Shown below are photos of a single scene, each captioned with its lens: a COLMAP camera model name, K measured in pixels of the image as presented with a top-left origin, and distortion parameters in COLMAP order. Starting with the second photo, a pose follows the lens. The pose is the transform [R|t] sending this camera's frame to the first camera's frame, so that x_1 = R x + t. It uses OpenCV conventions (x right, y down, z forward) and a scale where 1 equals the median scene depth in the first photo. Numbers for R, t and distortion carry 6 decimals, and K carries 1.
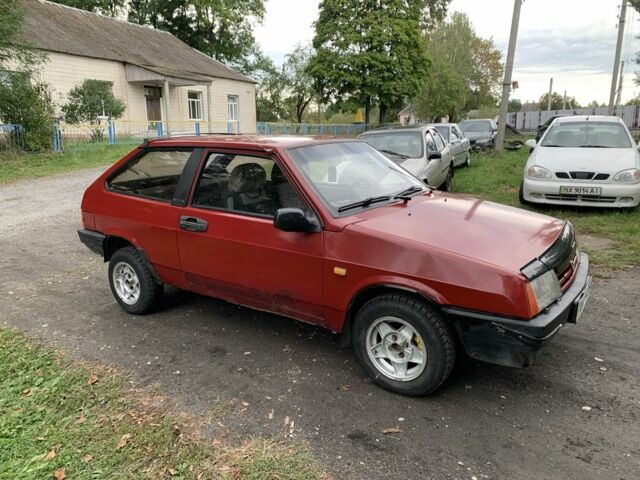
lens RADIAL K [[493.2, 0, 319.3], [0, 493.2, 239.3], [0, 0, 1]] dist [0.012327, -0.003696]
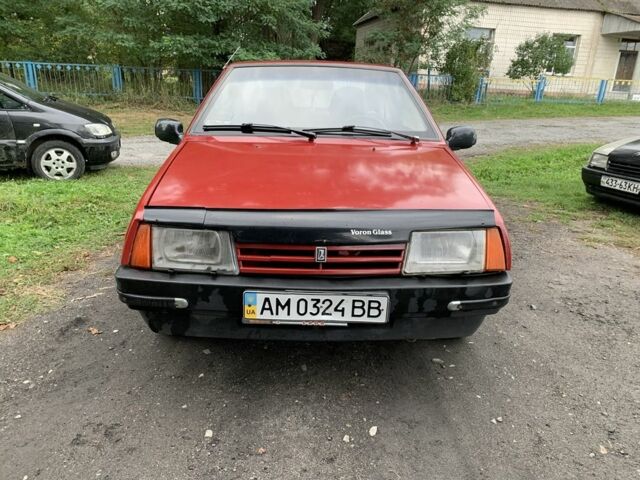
lens RADIAL K [[493.2, 0, 320.2], [0, 493.2, 240.2], [0, 0, 1]] dist [0.012327, -0.003696]
pose [[0.585516, 0.281619, -0.760172, 0.112889], [-0.225279, 0.957309, 0.181132, -0.009112], [0.778730, 0.065195, 0.623963, 0.068593]]
